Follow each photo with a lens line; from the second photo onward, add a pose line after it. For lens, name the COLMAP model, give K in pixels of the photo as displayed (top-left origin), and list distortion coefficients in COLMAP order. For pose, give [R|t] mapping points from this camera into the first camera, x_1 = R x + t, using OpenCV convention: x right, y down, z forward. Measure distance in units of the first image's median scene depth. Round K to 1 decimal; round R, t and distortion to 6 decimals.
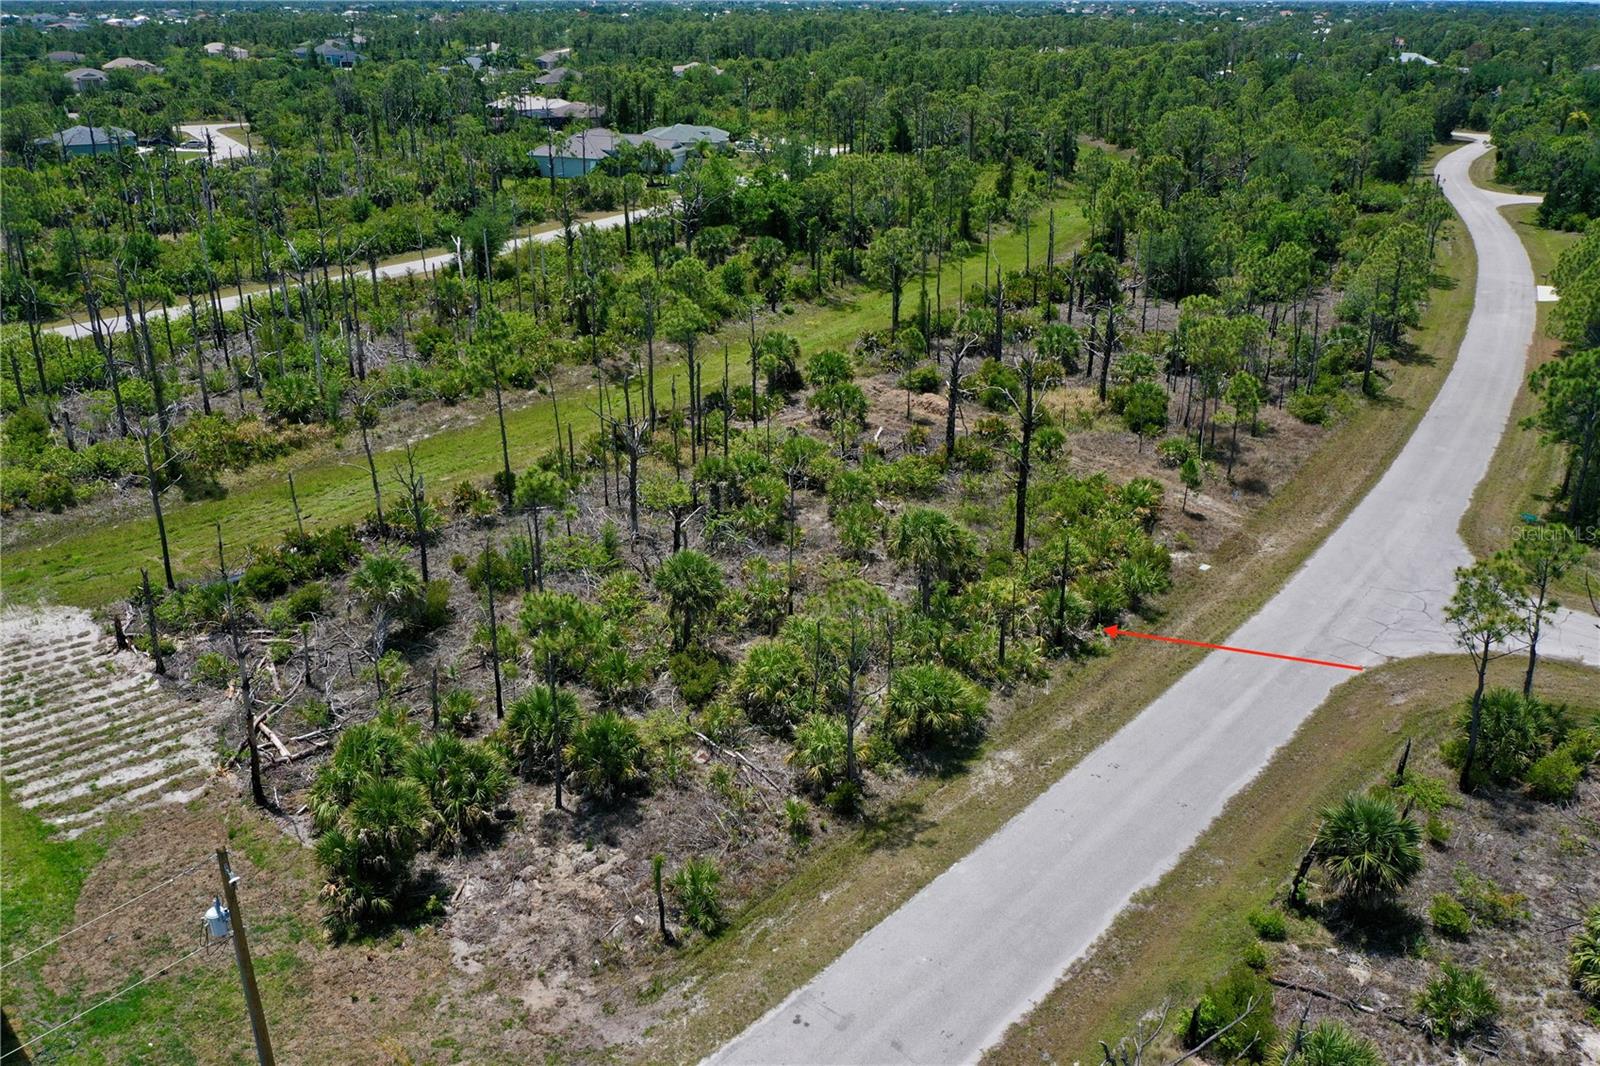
lens RADIAL K [[1248.0, 0, 800.1], [0, 1248.0, 565.1], [0, 0, 1]] dist [-0.009314, -0.001471]
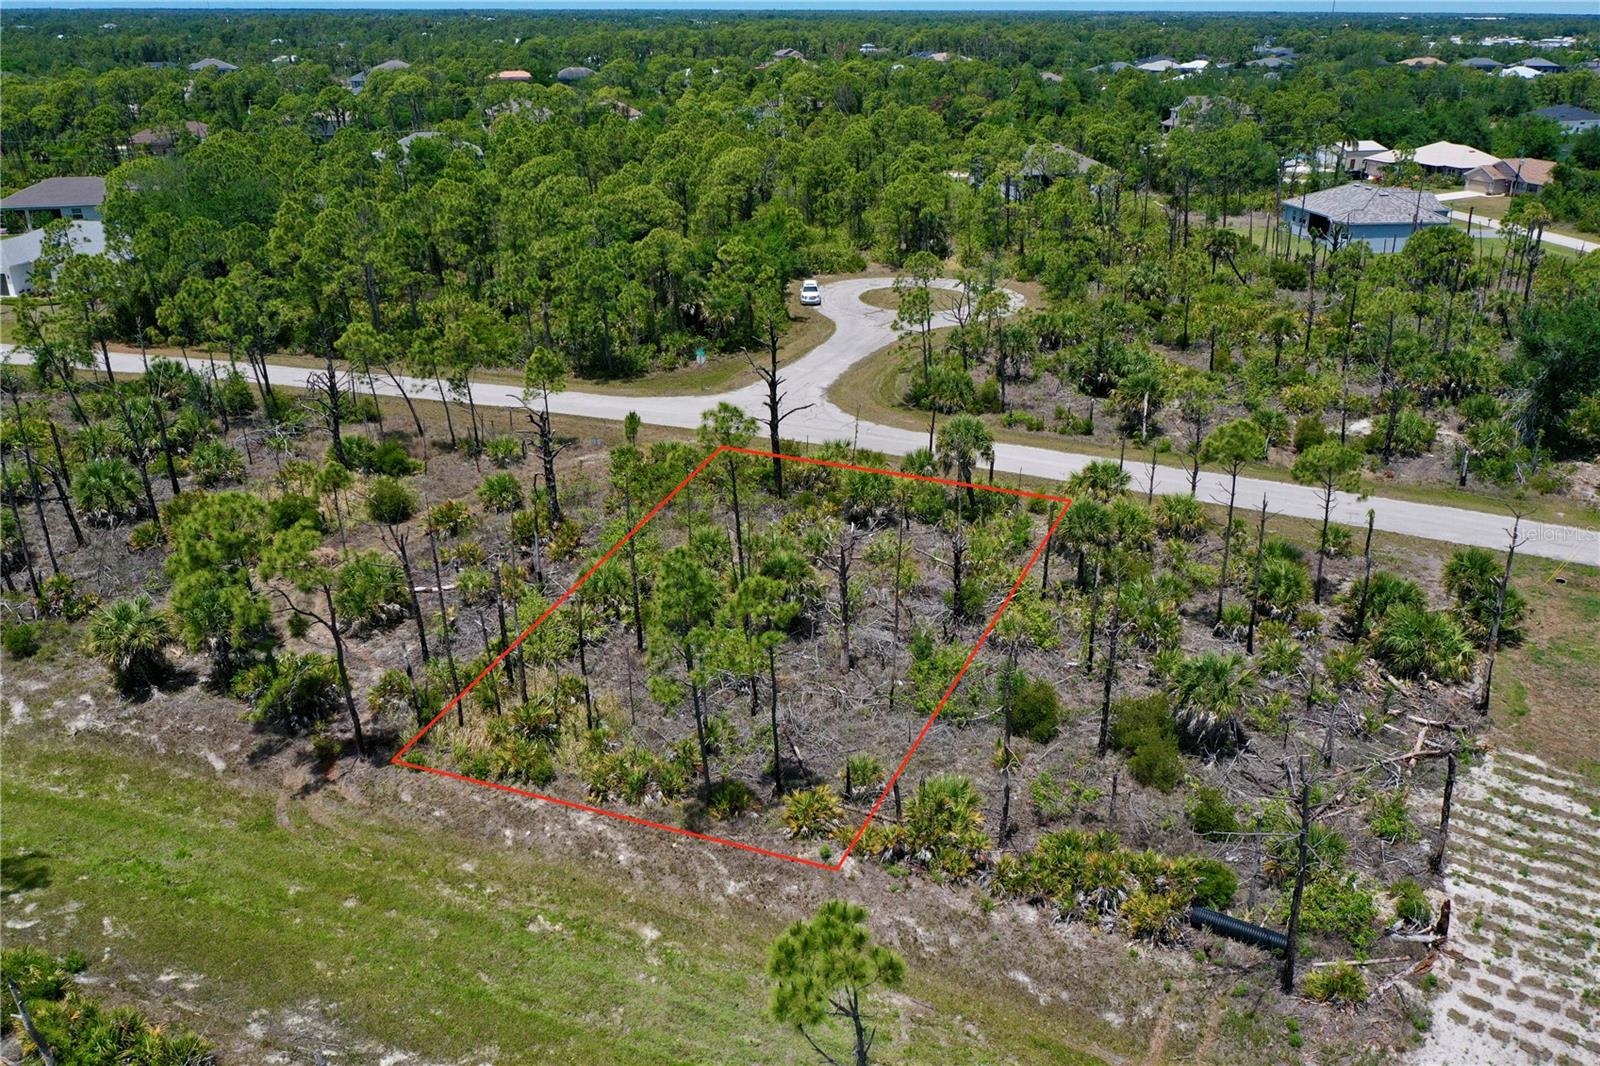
lens RADIAL K [[1262.9, 0, 800.0], [0, 1262.9, 533.0], [0, 0, 1]] dist [-0.003559, -0.006415]
pose [[-0.284073, -0.374227, 0.882755, -1.045987], [0.395882, 0.792762, 0.463472, -0.624133], [-0.873258, 0.481127, -0.077052, 1.340069]]
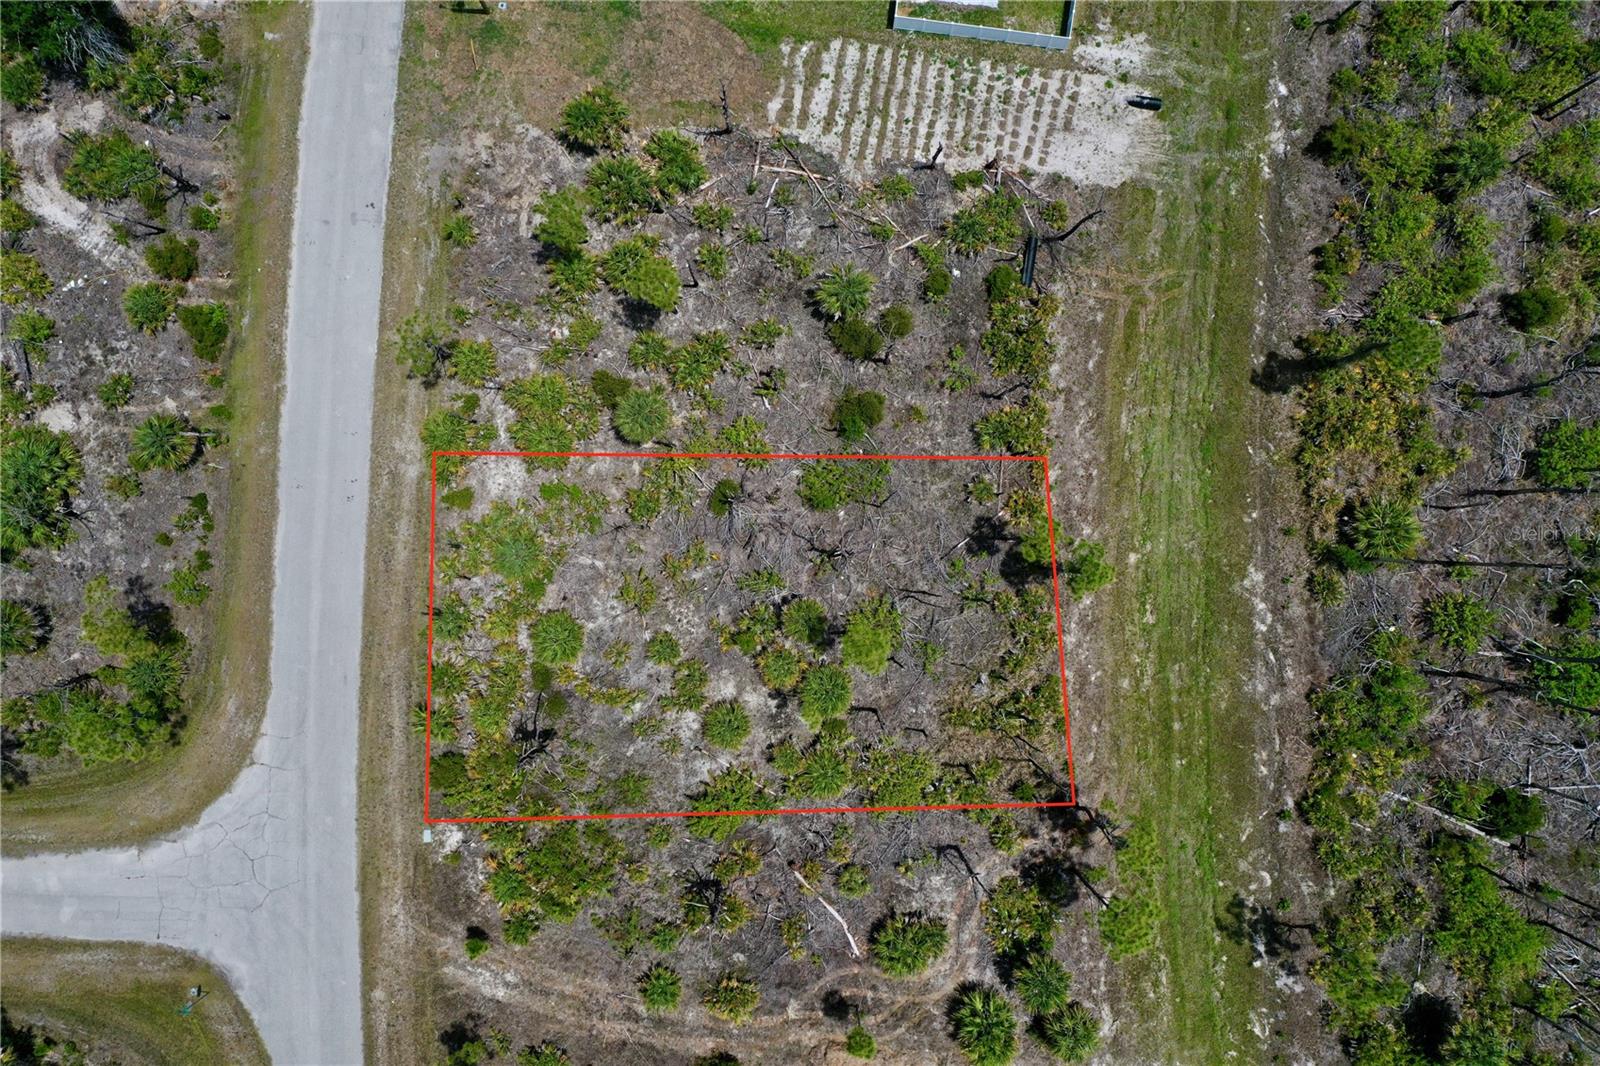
lens RADIAL K [[1262.9, 0, 800.0], [0, 1262.9, 533.0], [0, 0, 1]] dist [-0.003559, -0.006415]
pose [[-0.775130, 0.631591, -0.016340, -0.121556], [-0.255142, -0.289258, 0.922623, -1.330770], [0.577994, 0.719321, 0.385357, 0.682202]]
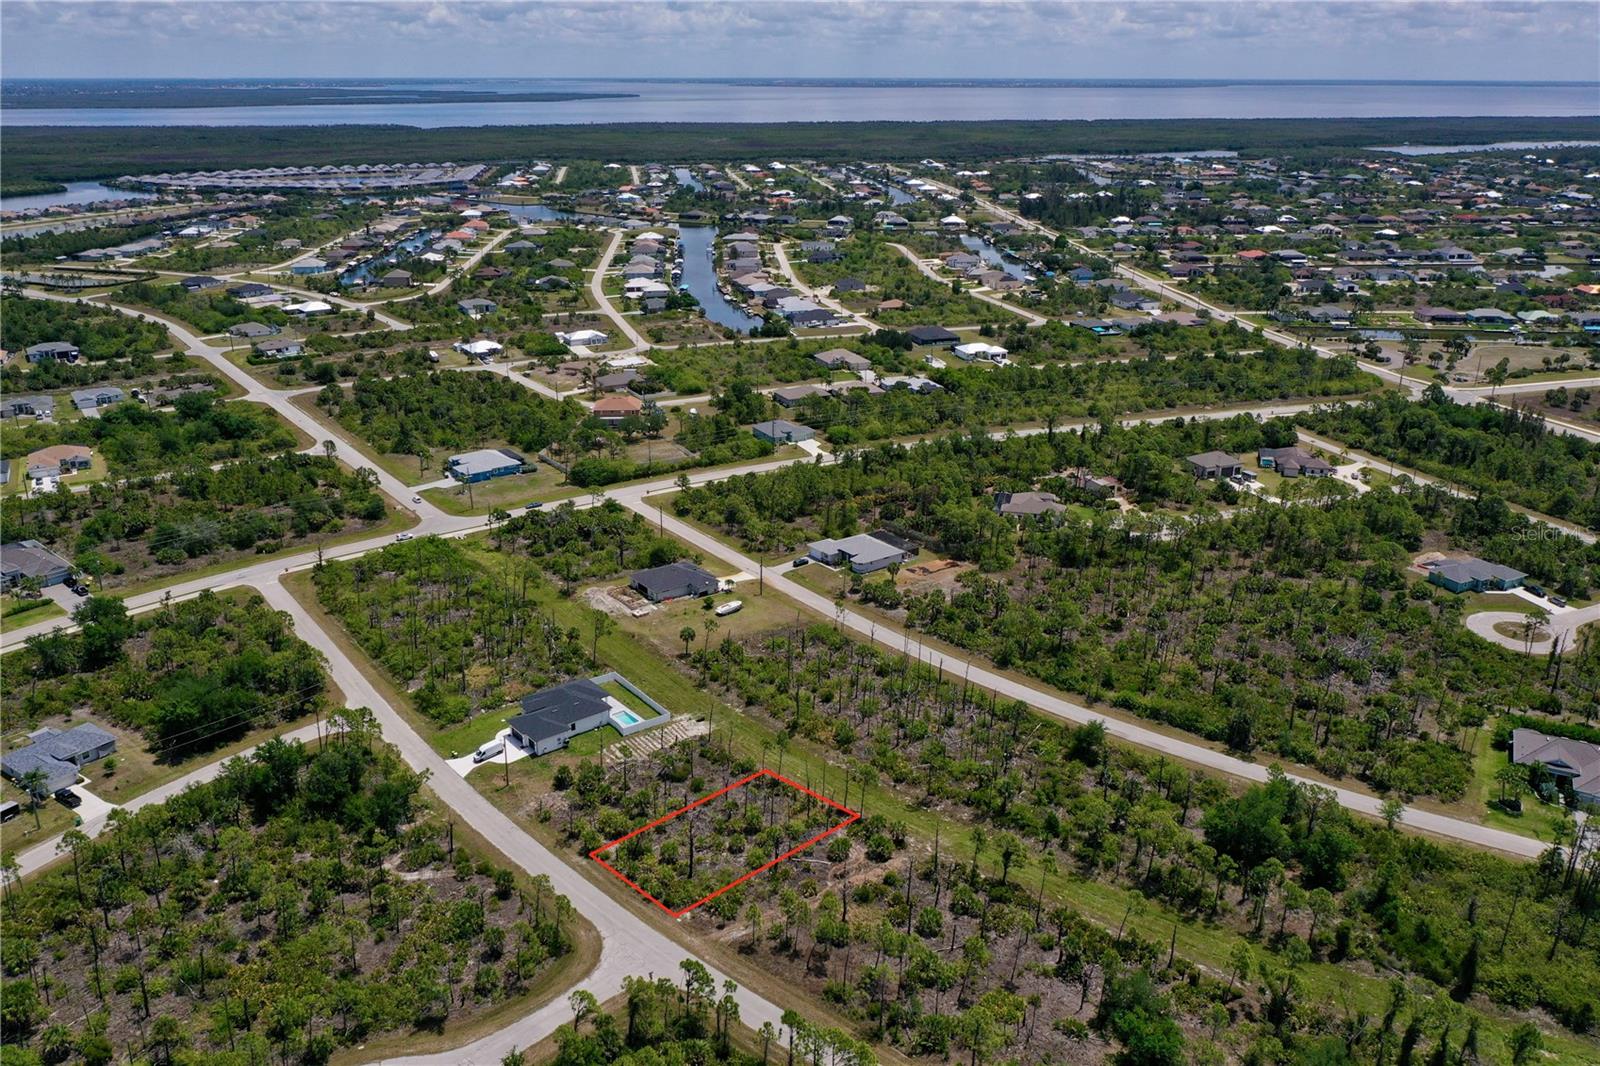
lens RADIAL K [[1262.9, 0, 800.0], [0, 1262.9, 533.0], [0, 0, 1]] dist [-0.003559, -0.006415]
pose [[-0.088771, 0.339405, -0.936442, 3.338223], [-0.417522, 0.840891, 0.344352, -2.286329], [0.904320, 0.421554, 0.067062, 0.847702]]
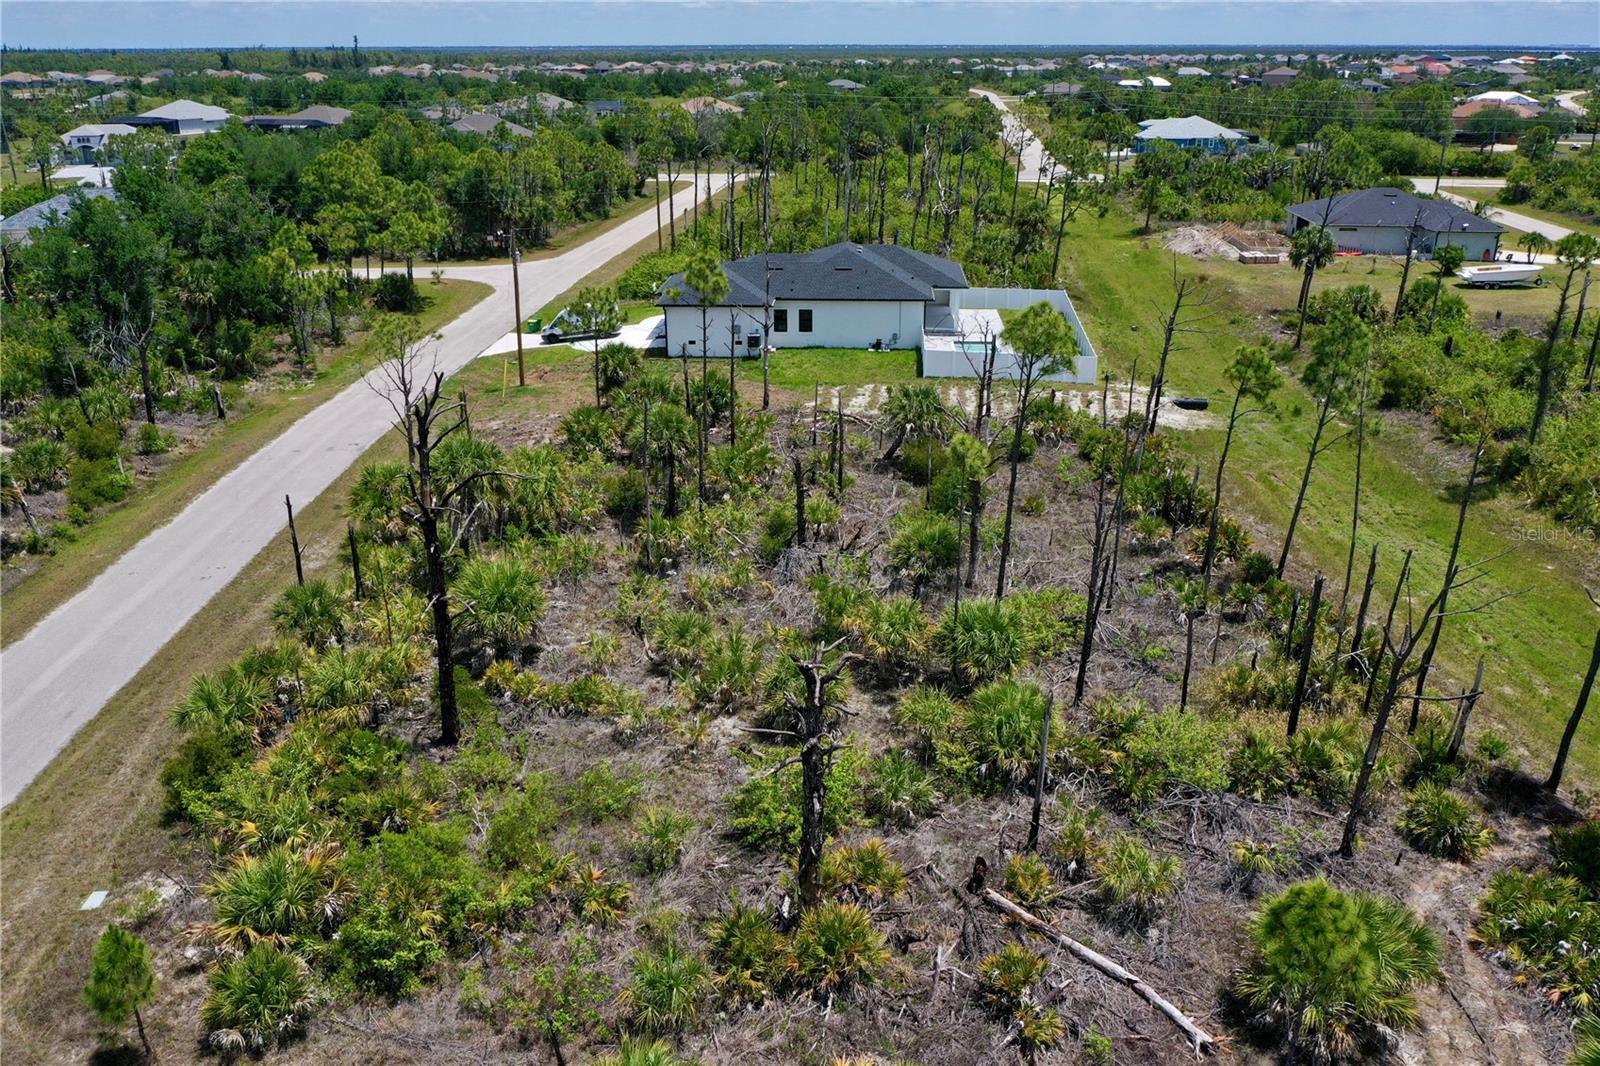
lens RADIAL K [[1248.0, 0, 800.1], [0, 1248.0, 565.1], [0, 0, 1]] dist [-0.009314, -0.001471]
pose [[-0.737719, 0.259280, -0.623333, 0.481378], [-0.281837, 0.720722, 0.633346, -0.579311], [0.613464, 0.642910, -0.458616, 1.610485]]
